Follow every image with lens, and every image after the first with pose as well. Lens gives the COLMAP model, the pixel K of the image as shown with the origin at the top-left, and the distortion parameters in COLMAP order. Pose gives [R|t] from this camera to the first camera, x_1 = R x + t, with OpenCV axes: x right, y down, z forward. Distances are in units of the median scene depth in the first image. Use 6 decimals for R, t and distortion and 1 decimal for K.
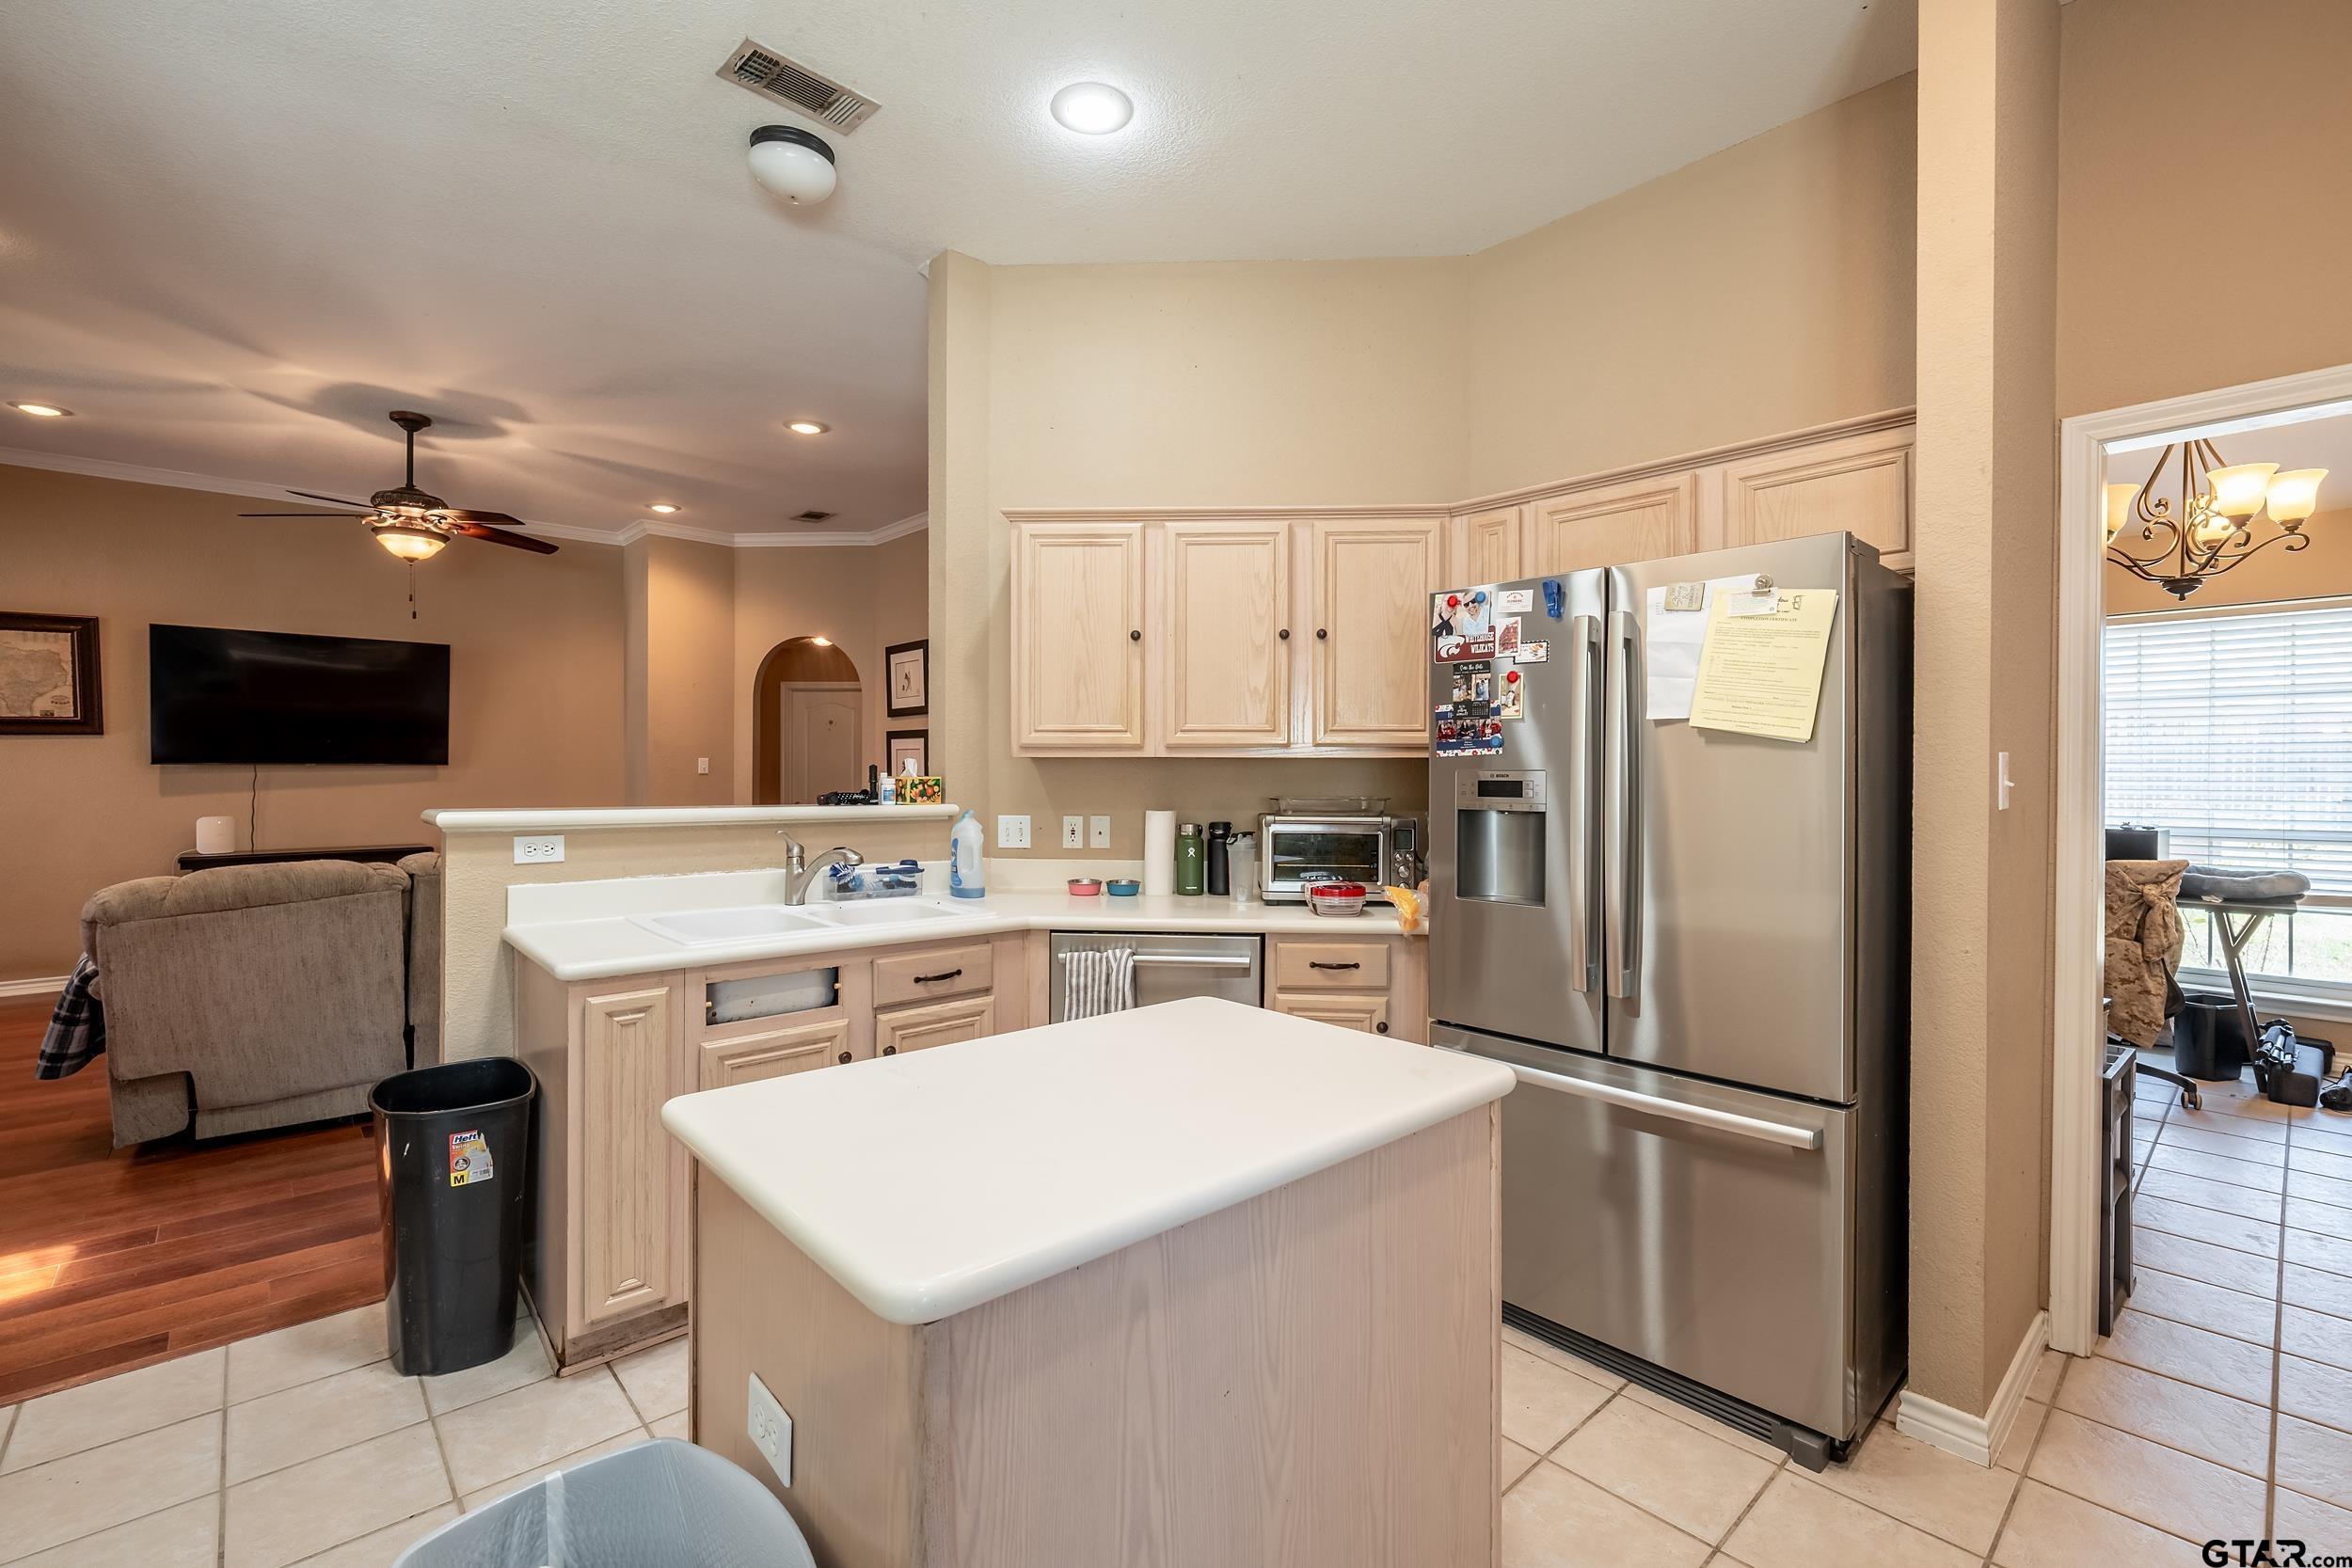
lens RADIAL K [[1029.7, 0, 1177.2], [0, 1029.7, 774.7], [0, 0, 1]] dist [0.000671, 0.000936]
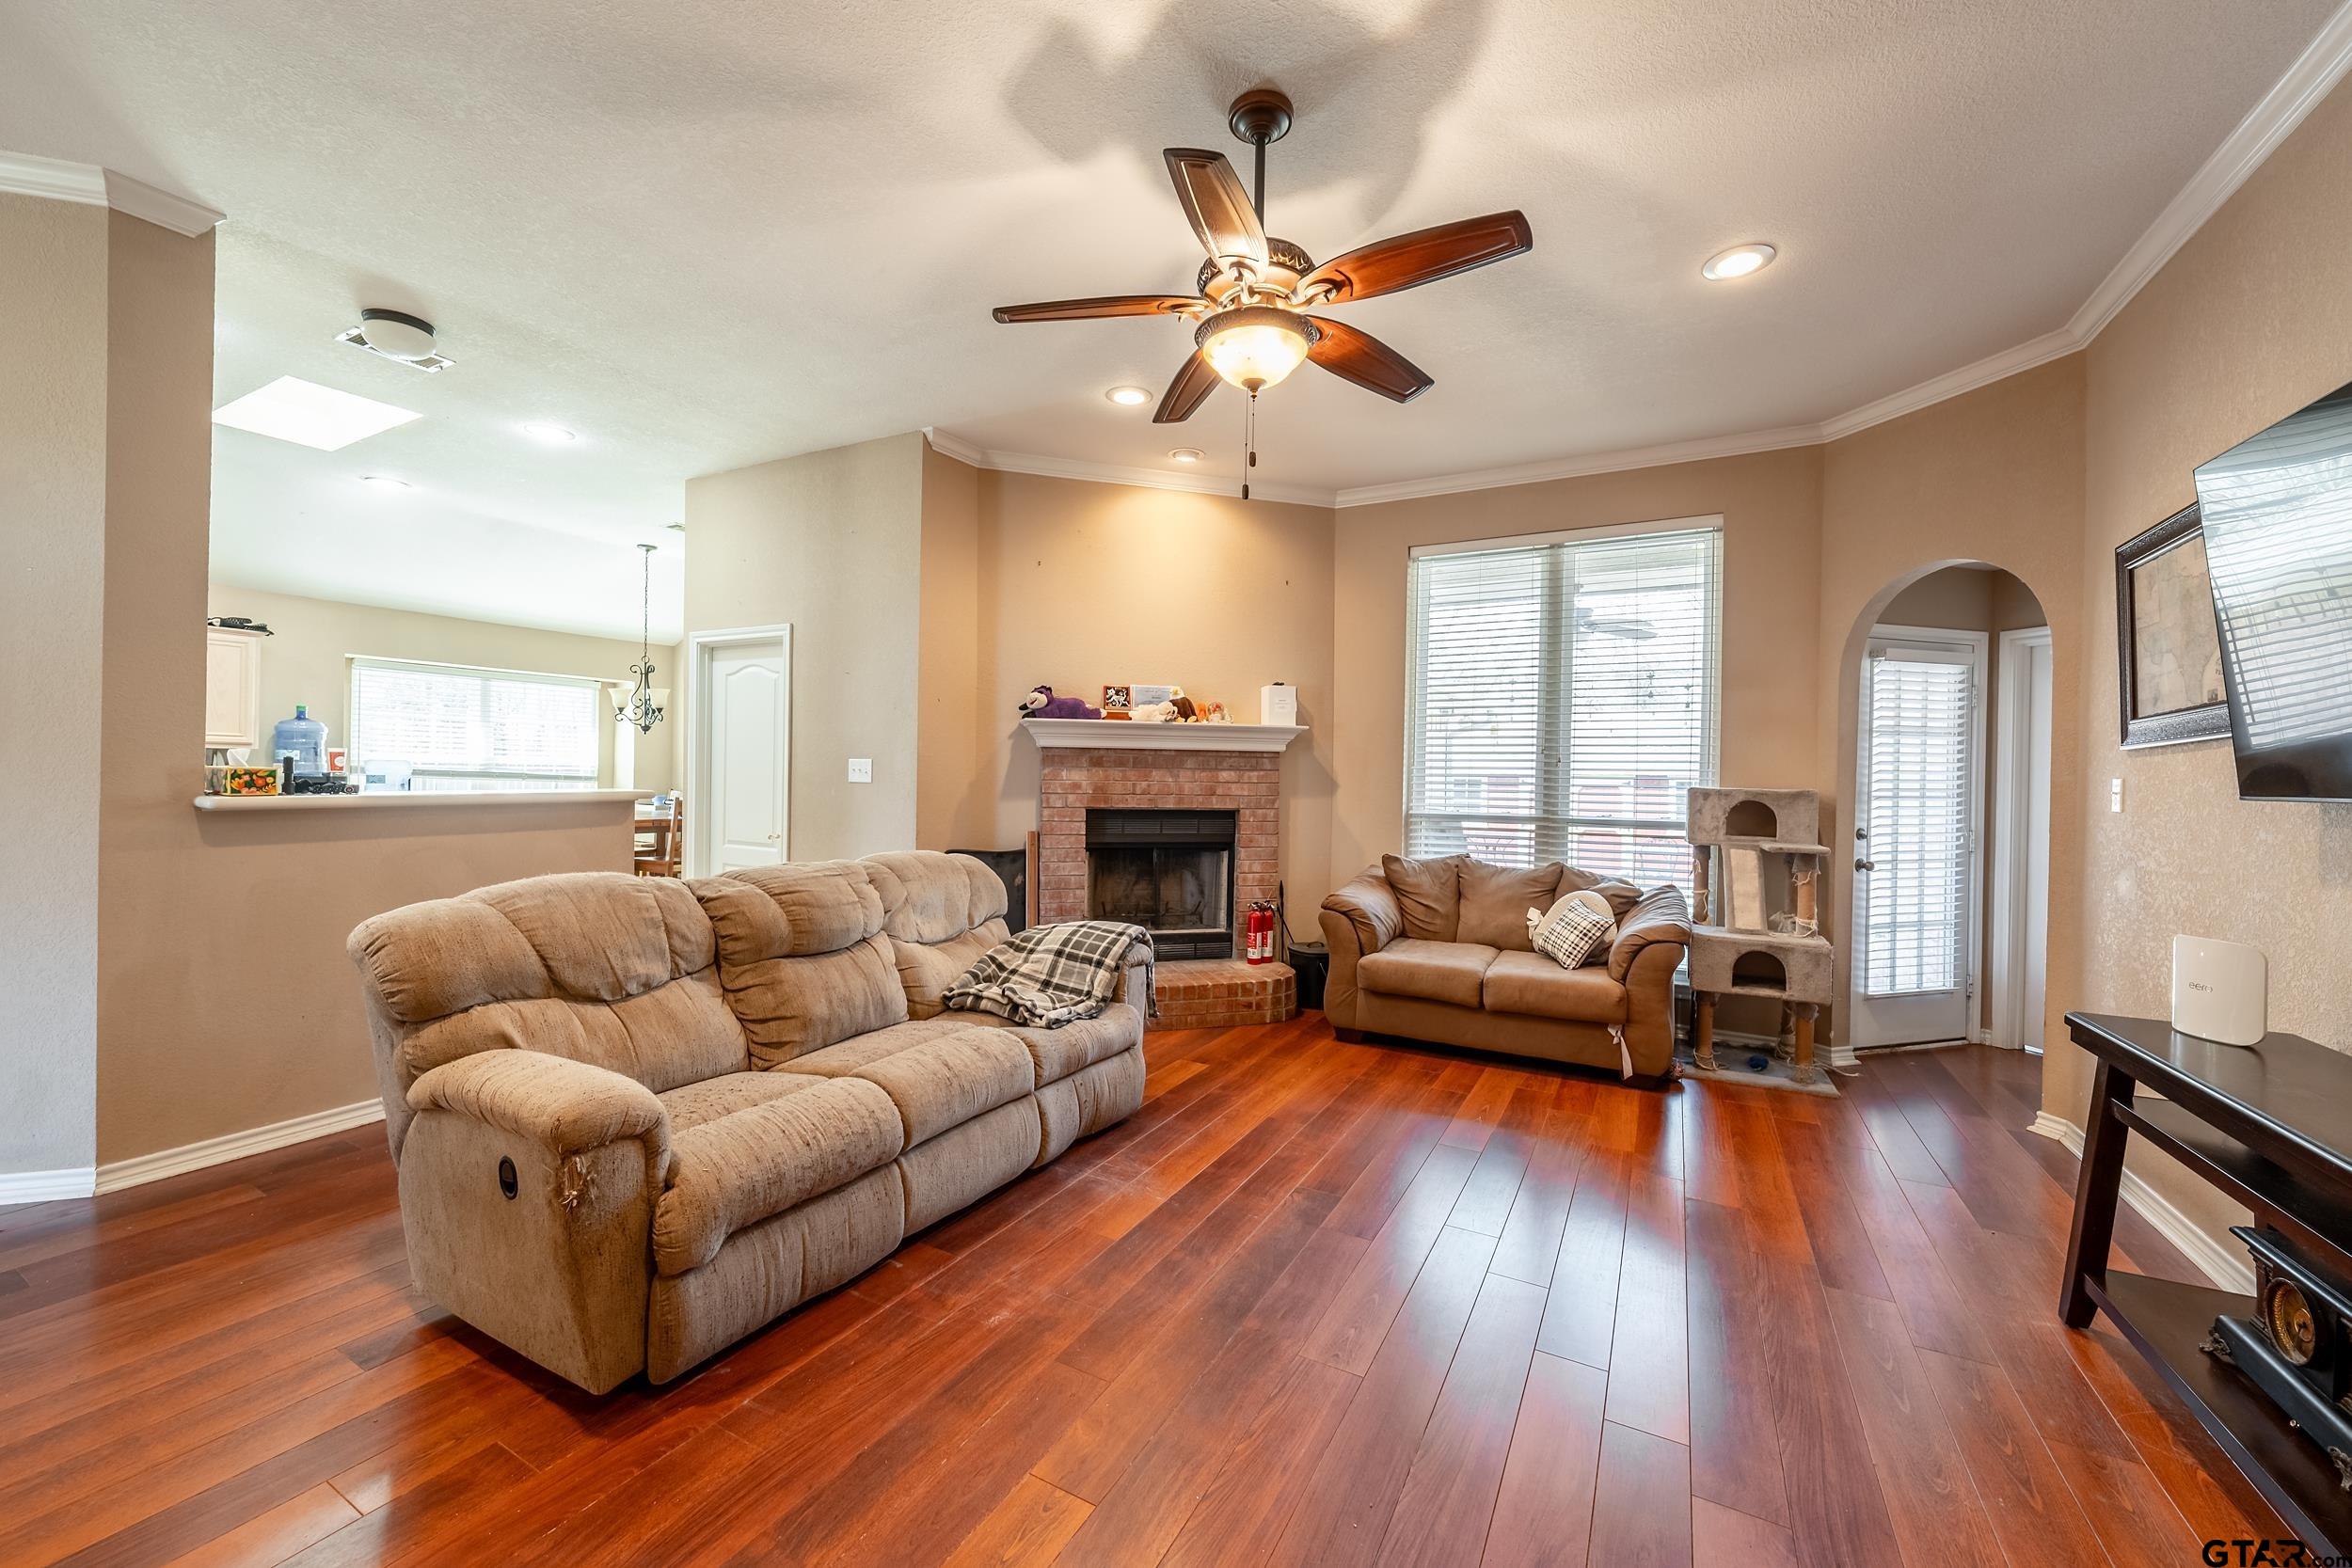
lens RADIAL K [[911.4, 0, 1181.8], [0, 911.4, 777.8], [0, 0, 1]] dist [0.001723, 0.000147]
pose [[-0.946023, -0.021011, -0.323418, -0.502941], [-0.025884, 0.999607, 0.010773, -0.012992], [0.323065, 0.018562, -0.946195, 1.277806]]
